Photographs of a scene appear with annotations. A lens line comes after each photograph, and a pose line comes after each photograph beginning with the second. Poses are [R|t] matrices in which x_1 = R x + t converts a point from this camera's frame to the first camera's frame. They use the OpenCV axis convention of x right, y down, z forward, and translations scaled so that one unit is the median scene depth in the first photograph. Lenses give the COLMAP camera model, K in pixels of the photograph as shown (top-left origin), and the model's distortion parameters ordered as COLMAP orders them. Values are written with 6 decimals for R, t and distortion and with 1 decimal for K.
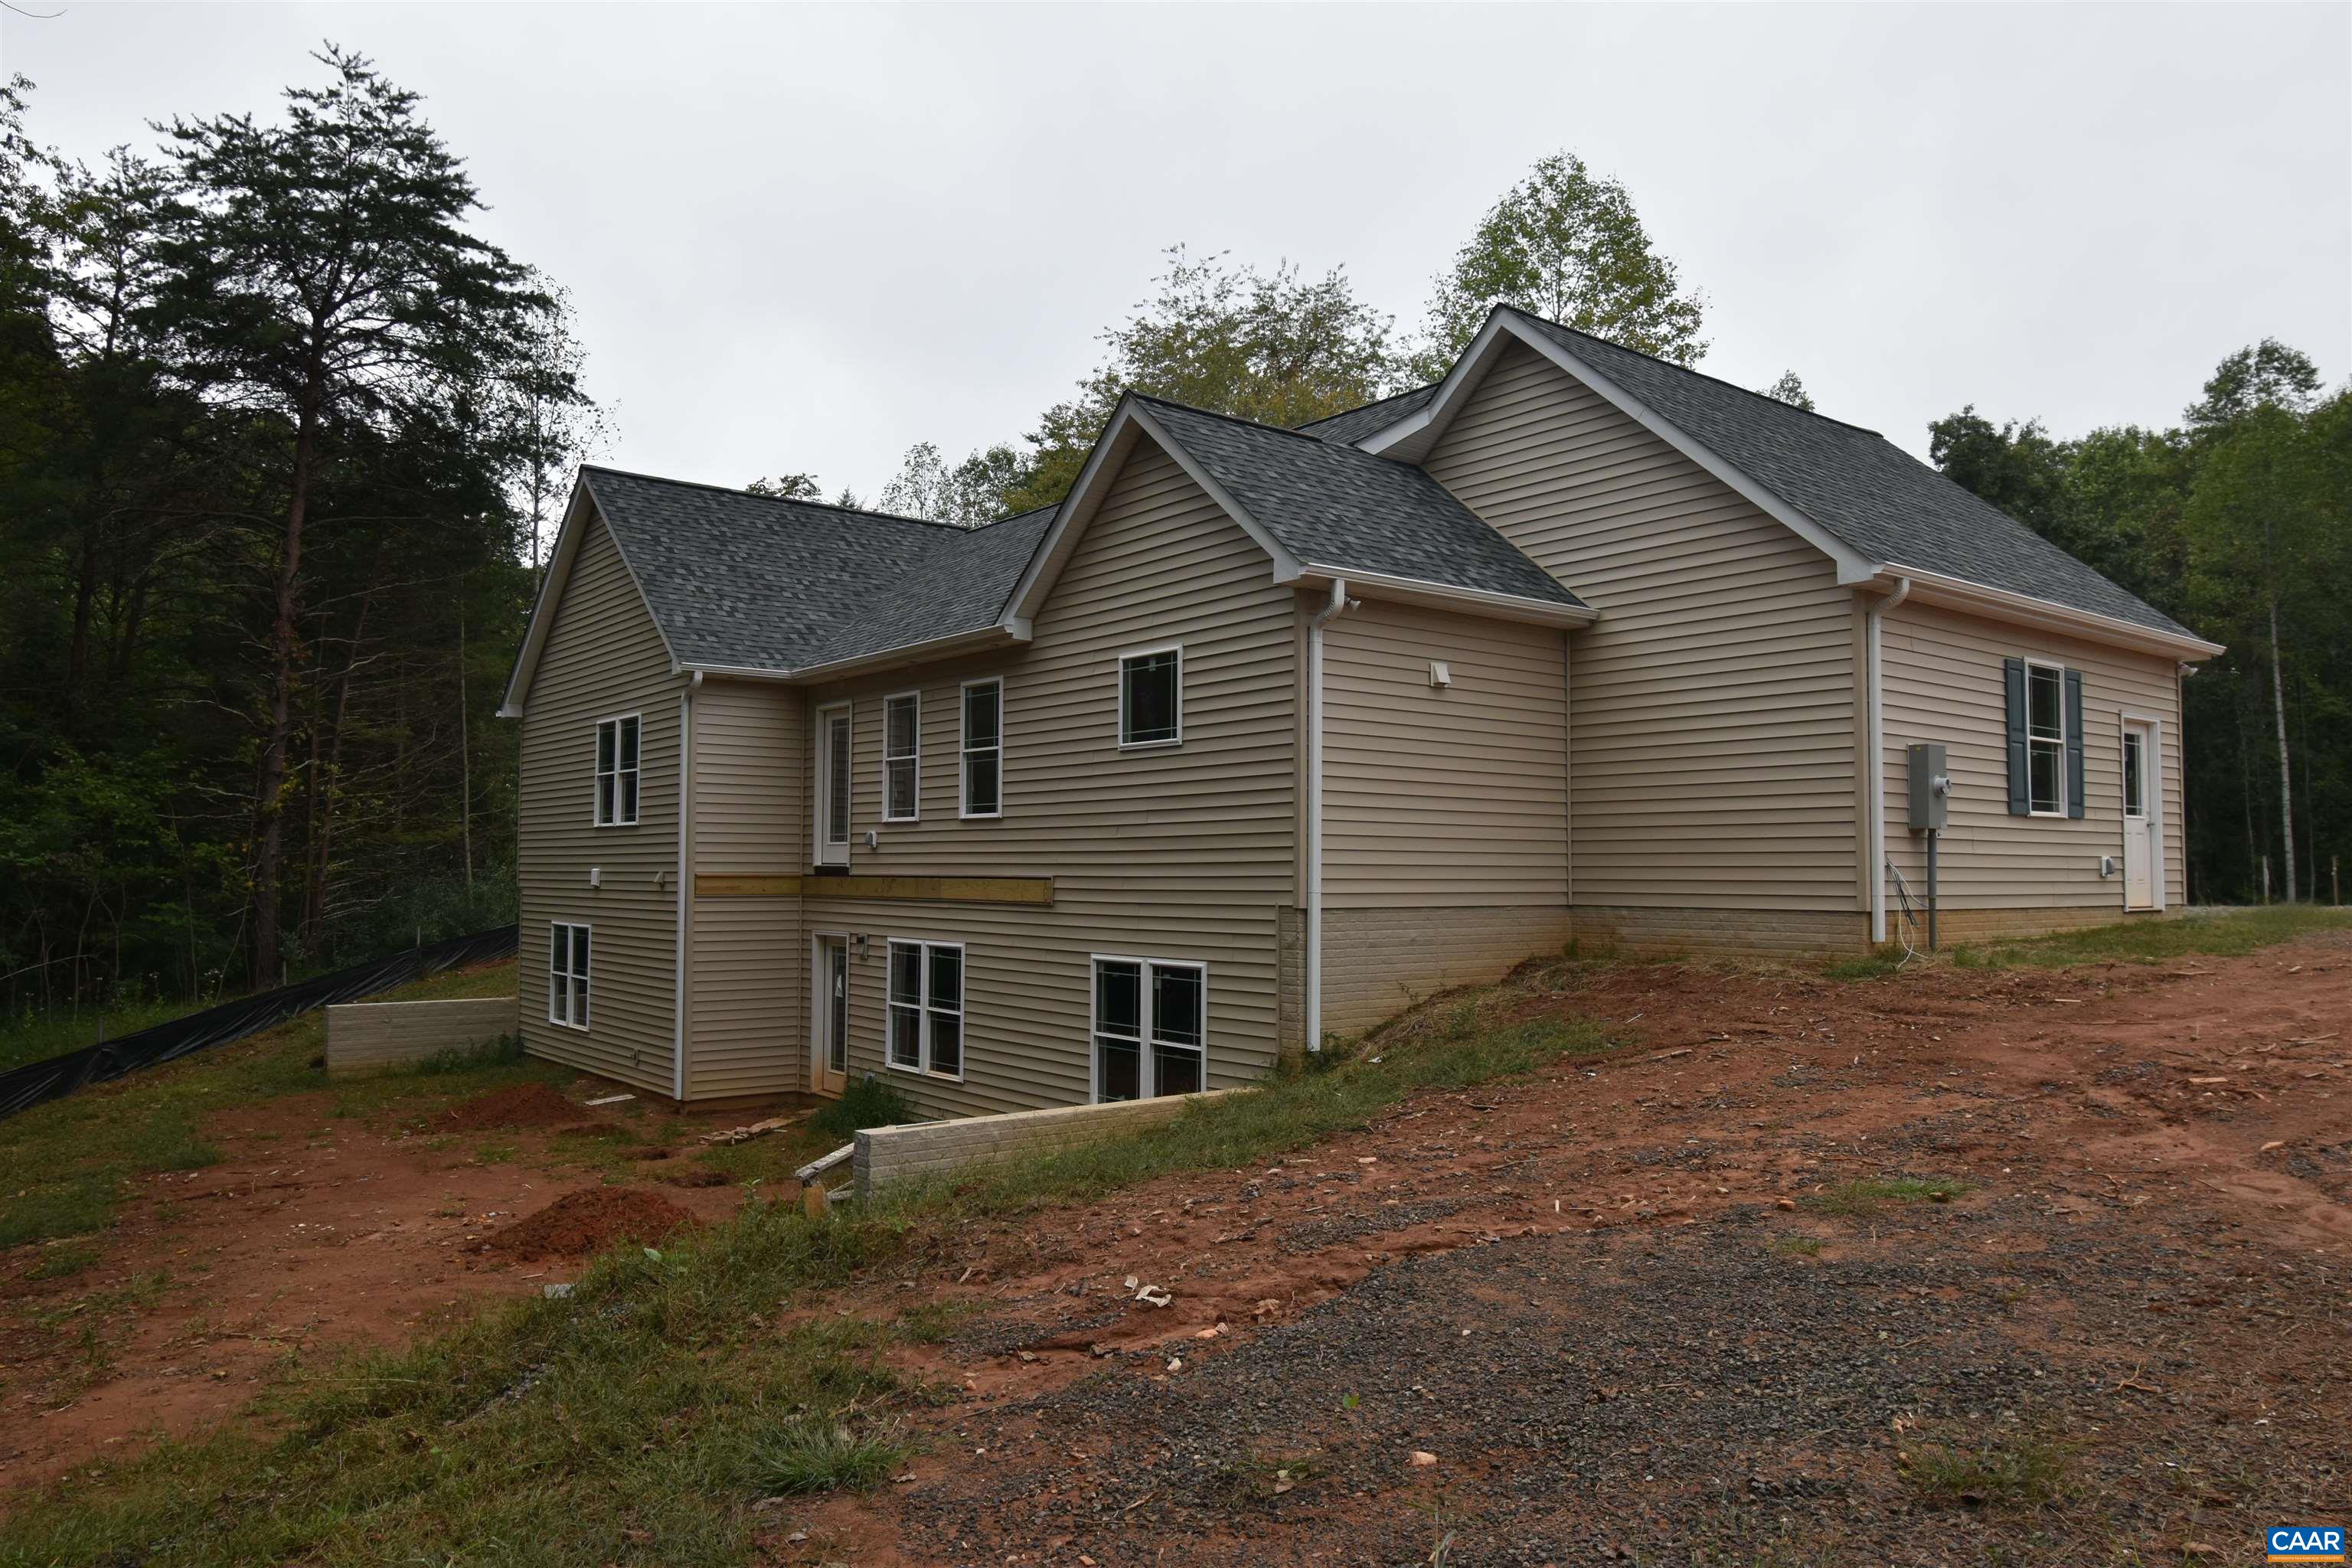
lens RADIAL K [[1570.9, 0, 1169.2], [0, 1570.9, 792.7], [0, 0, 1]] dist [0.003819, -0.006707]
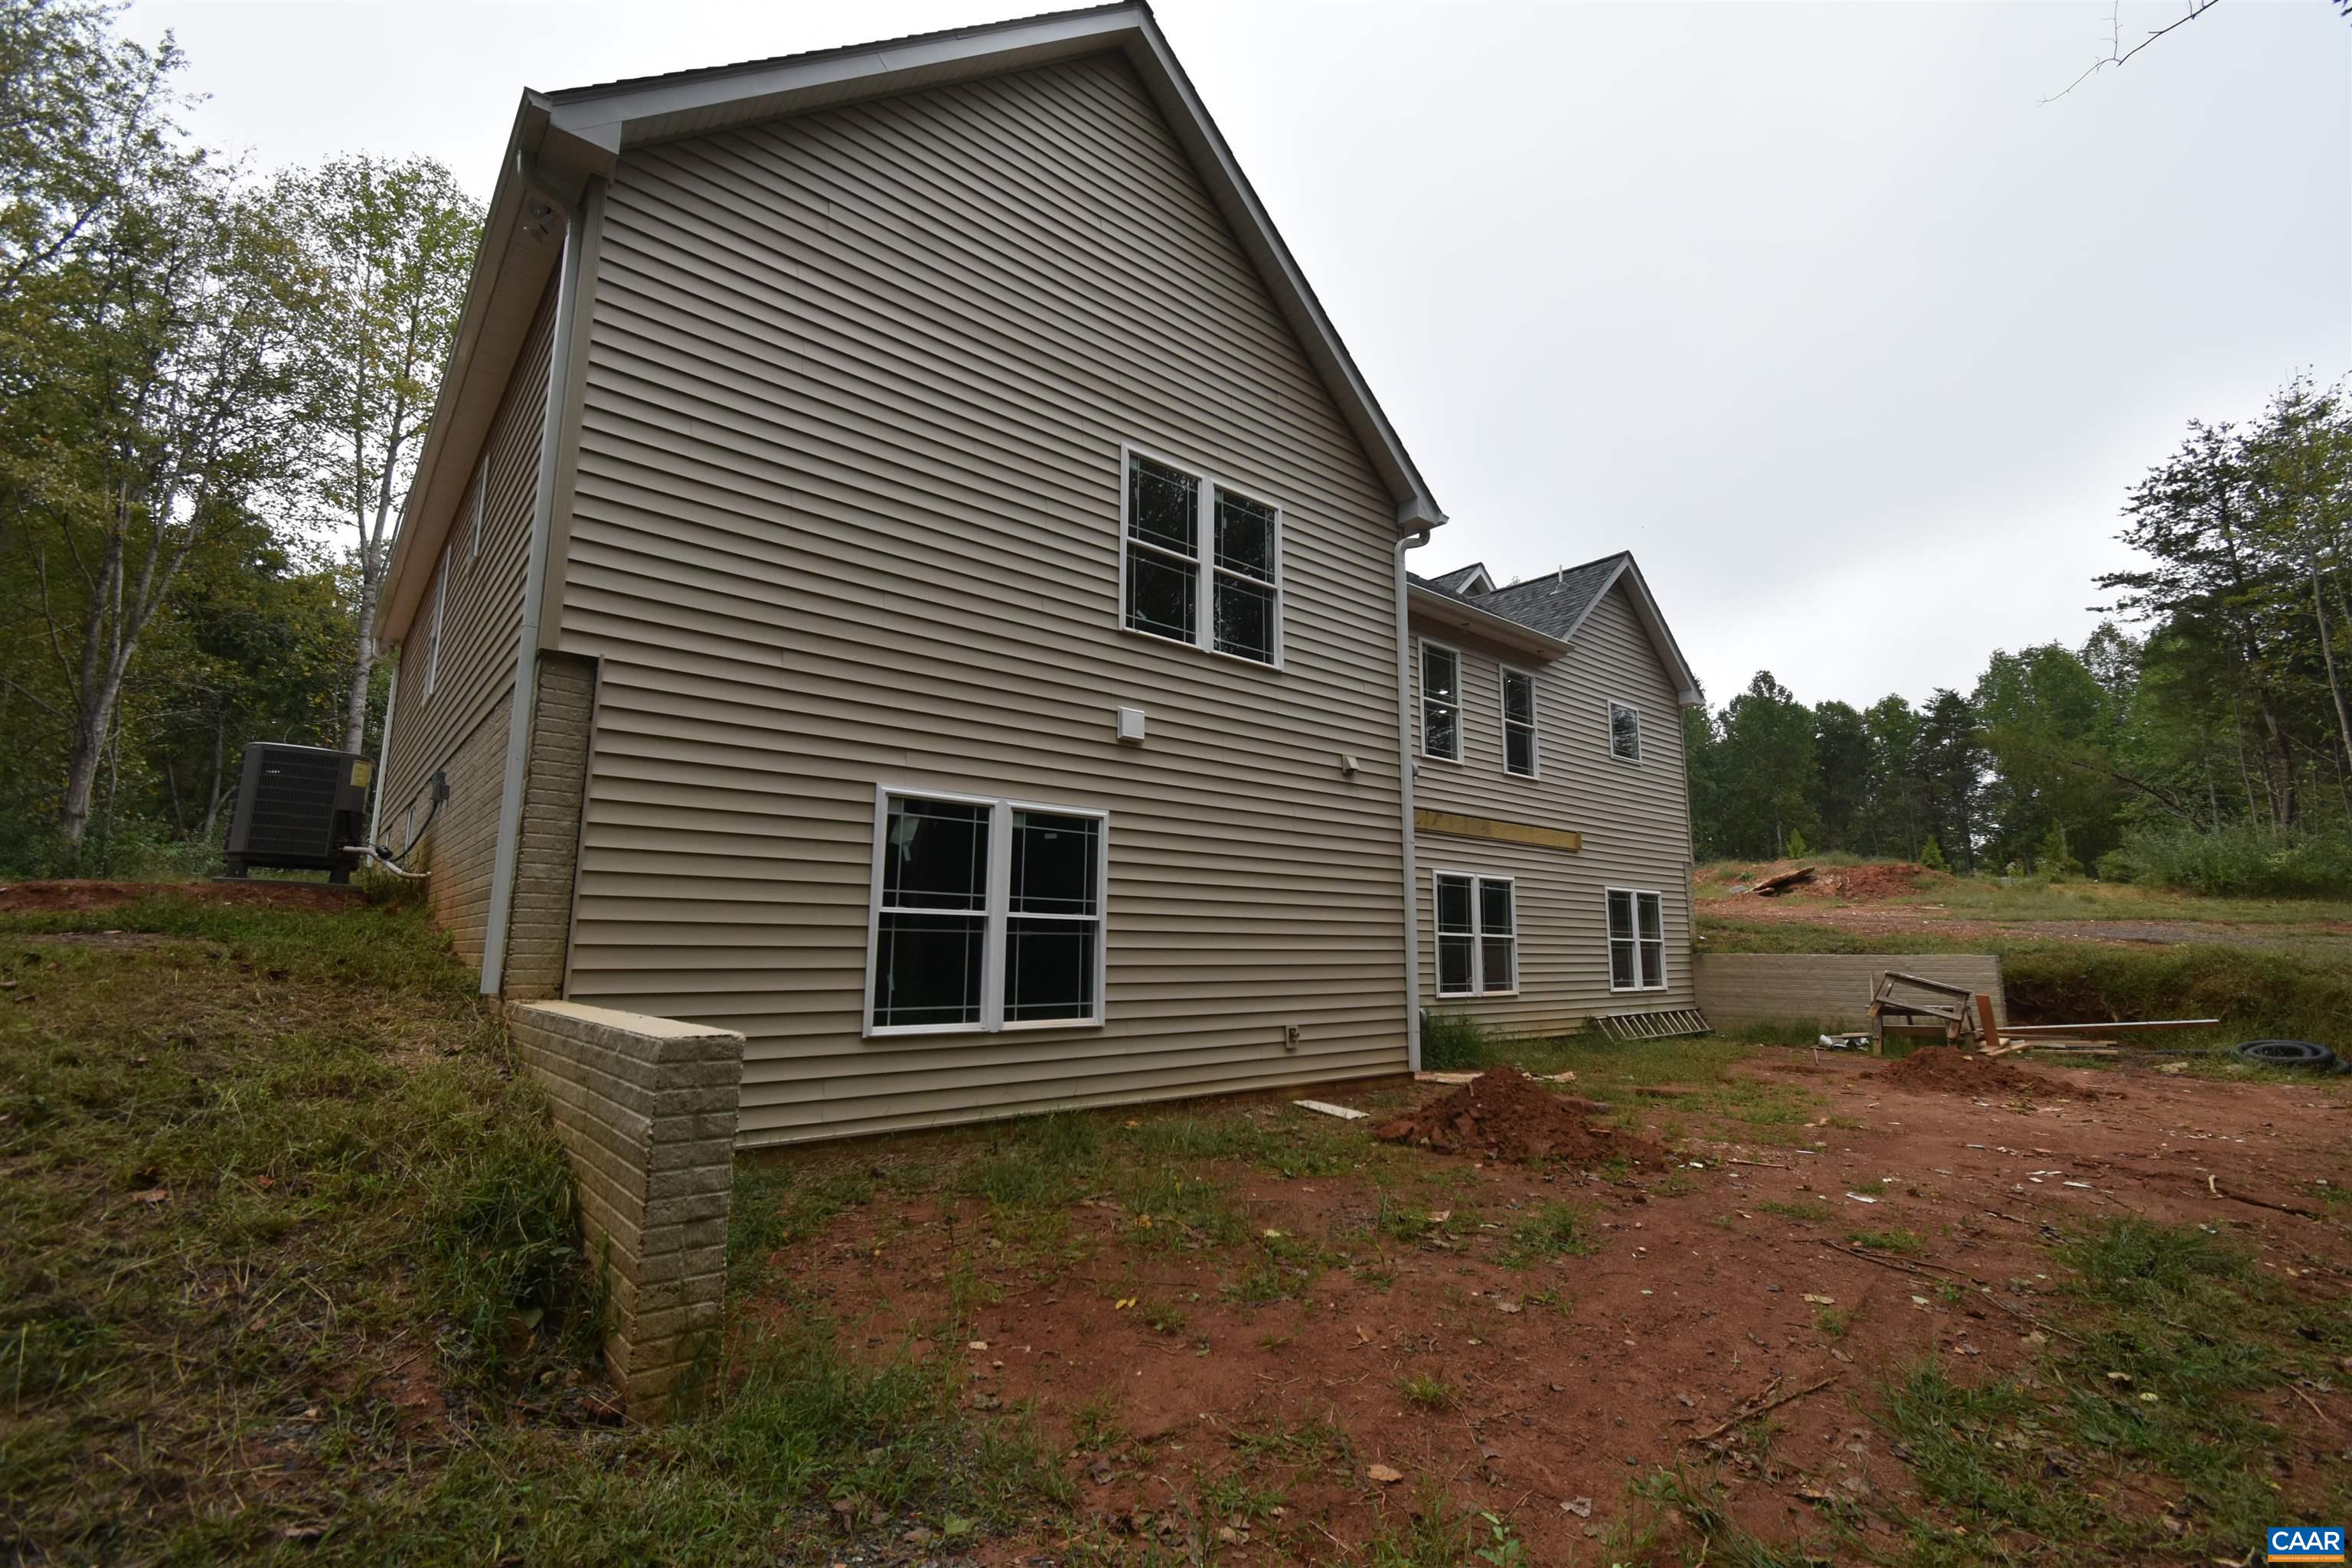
lens RADIAL K [[1026.1, 0, 1172.2], [0, 1026.1, 778.9], [0, 0, 1]] dist [0.010455, -0.004498]
pose [[-0.036575, 0.160391, 0.986376, -0.914788], [-0.056784, 0.985108, -0.162290, 0.165640], [-0.997716, -0.061946, -0.026923, 1.296468]]
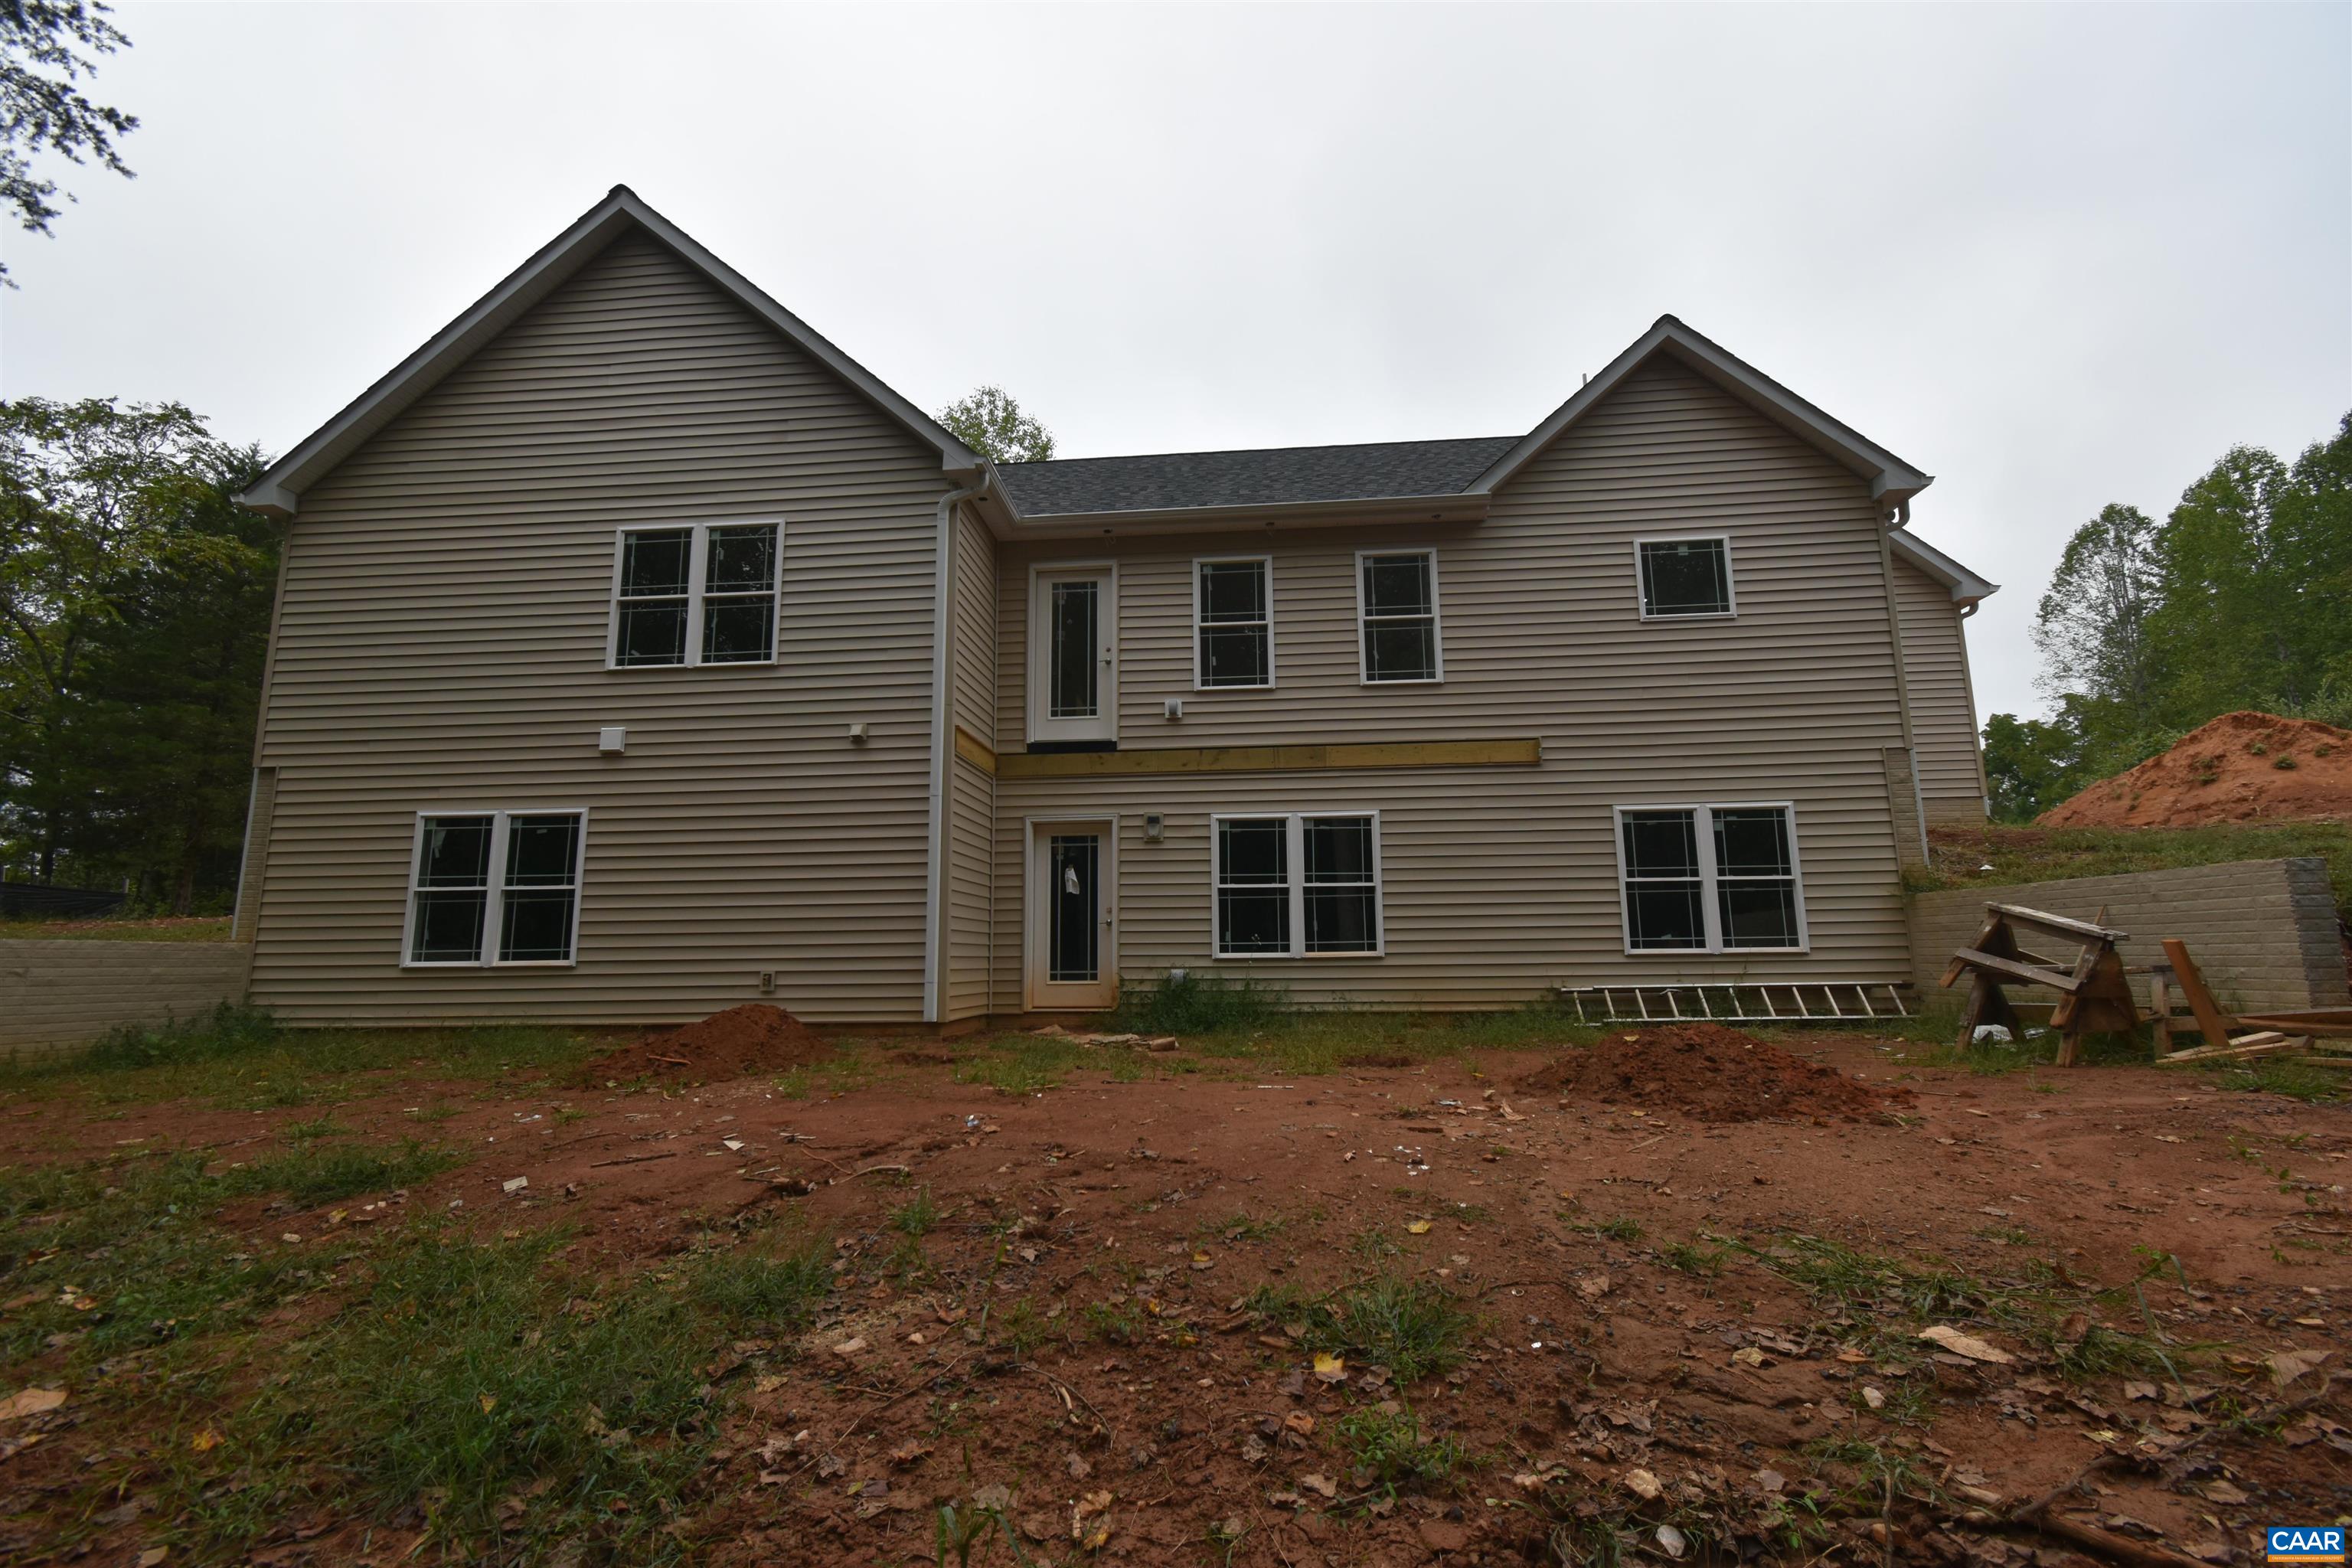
lens RADIAL K [[1027.0, 0, 1176.0], [0, 1027.0, 784.0], [0, 0, 1]] dist [0.009667, -0.004304]
pose [[0.686556, 0.110570, 0.718620, -0.674764], [-0.021446, 0.991019, -0.131993, 0.166868], [-0.726761, 0.075209, 0.682761, 0.664149]]
